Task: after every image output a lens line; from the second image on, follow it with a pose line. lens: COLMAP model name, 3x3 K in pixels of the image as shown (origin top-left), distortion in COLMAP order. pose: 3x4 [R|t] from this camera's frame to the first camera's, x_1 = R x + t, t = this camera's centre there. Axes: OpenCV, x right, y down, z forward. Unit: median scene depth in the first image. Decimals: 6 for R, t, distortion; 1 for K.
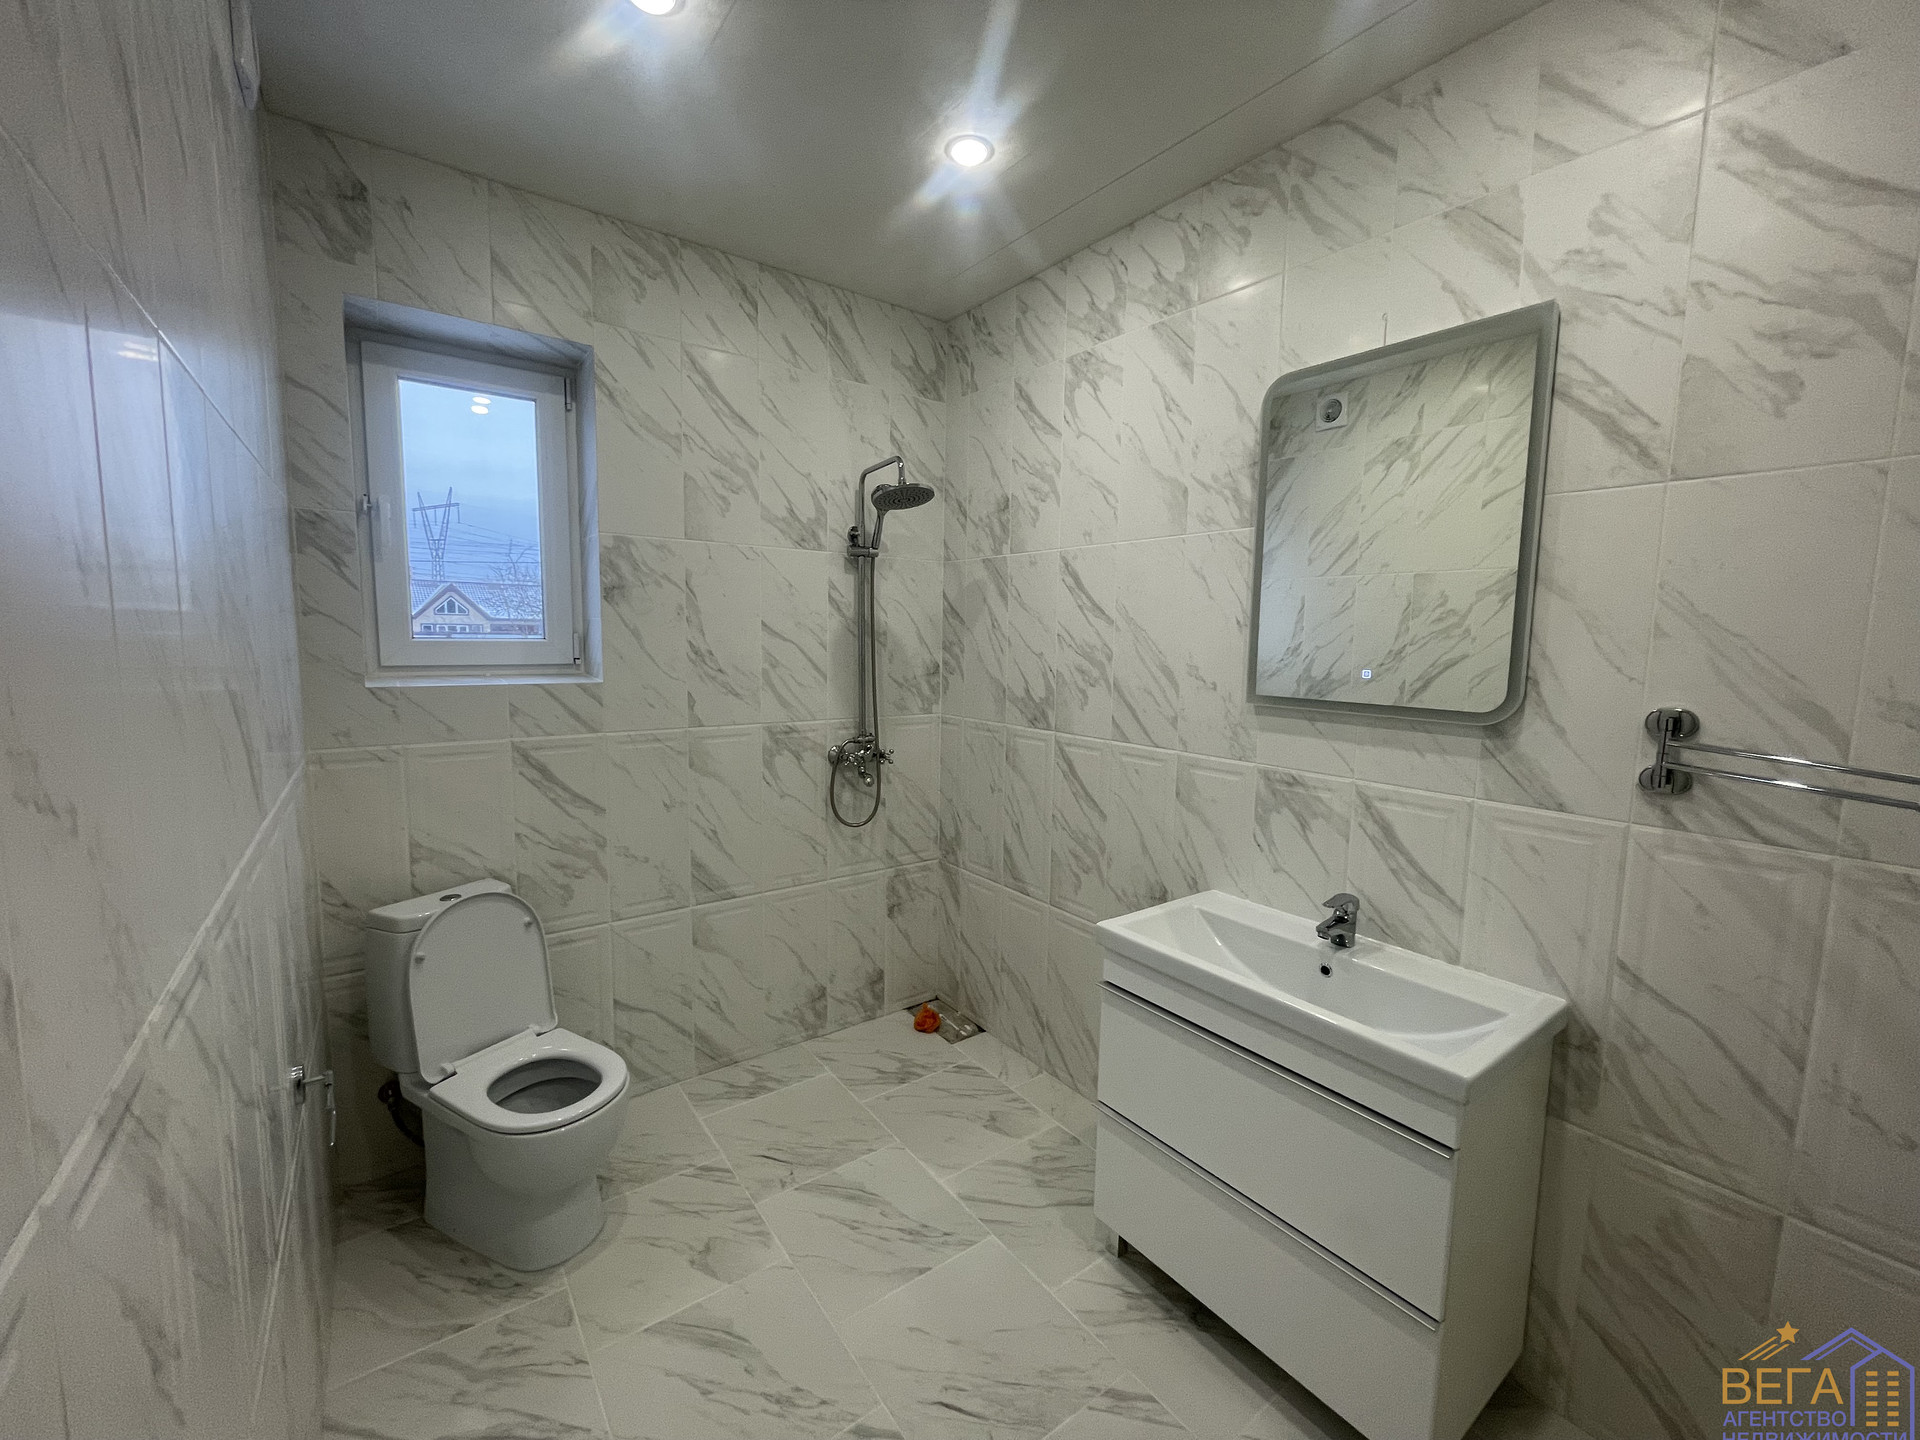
lens RADIAL K [[776.3, 0, 961.6], [0, 776.3, 709.8], [0, 0, 1]] dist [-0.000521, -0.000215]
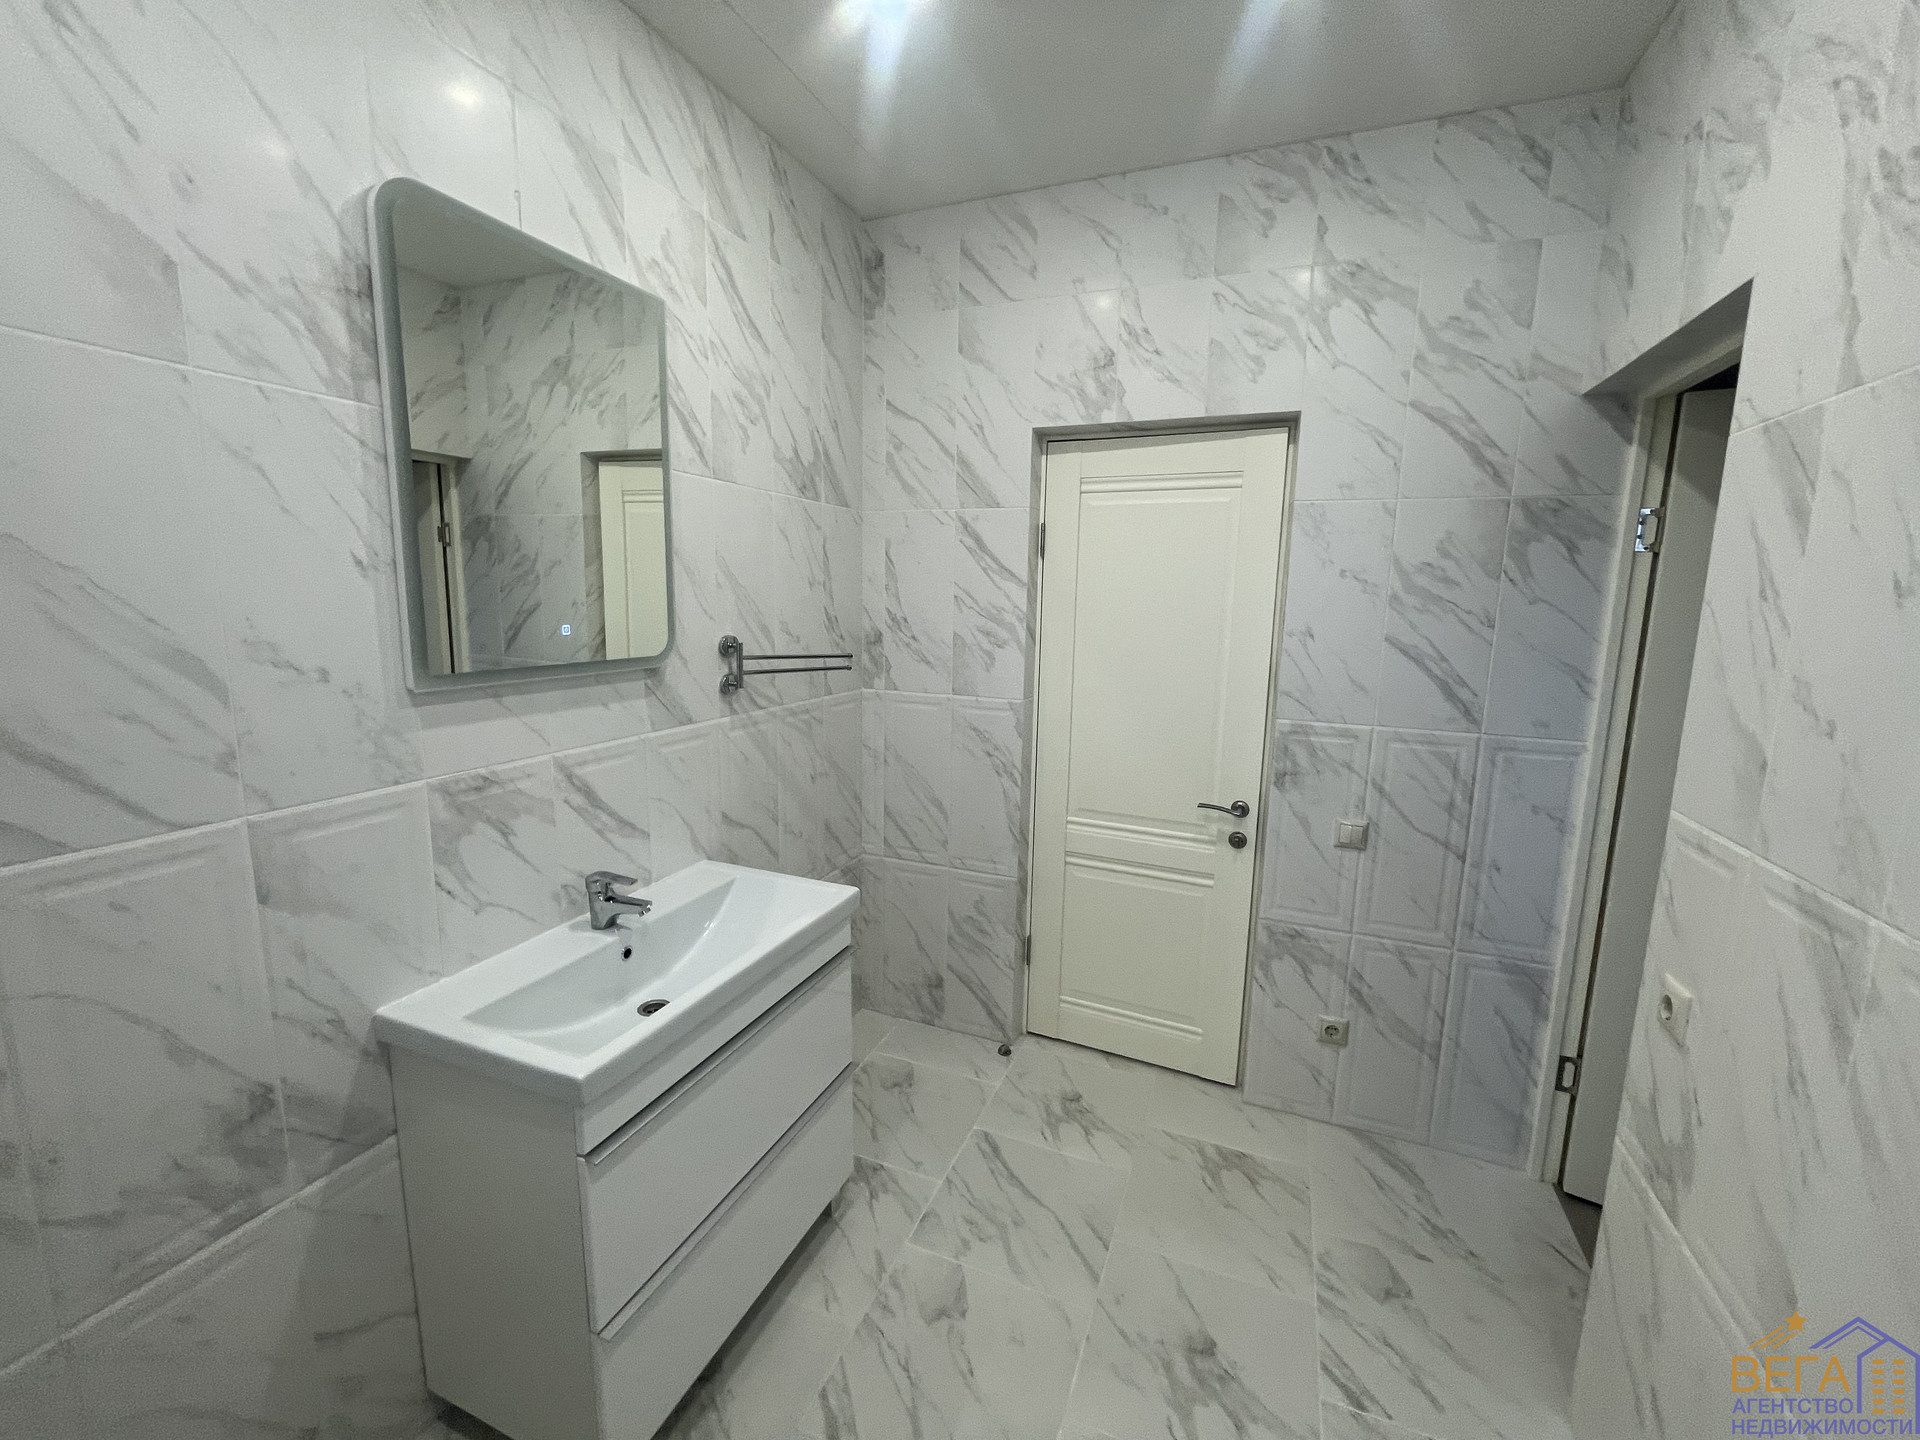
lens RADIAL K [[775.7, 0, 960.0], [0, 775.7, 720.0], [0, 0, 1]] dist [0.013608, 0.000057]
pose [[-0.509882, -0.158508, 0.845515, -0.494509], [0.062692, 0.973417, 0.220292, -0.118717], [-0.857957, 0.165330, -0.486391, 1.108531]]
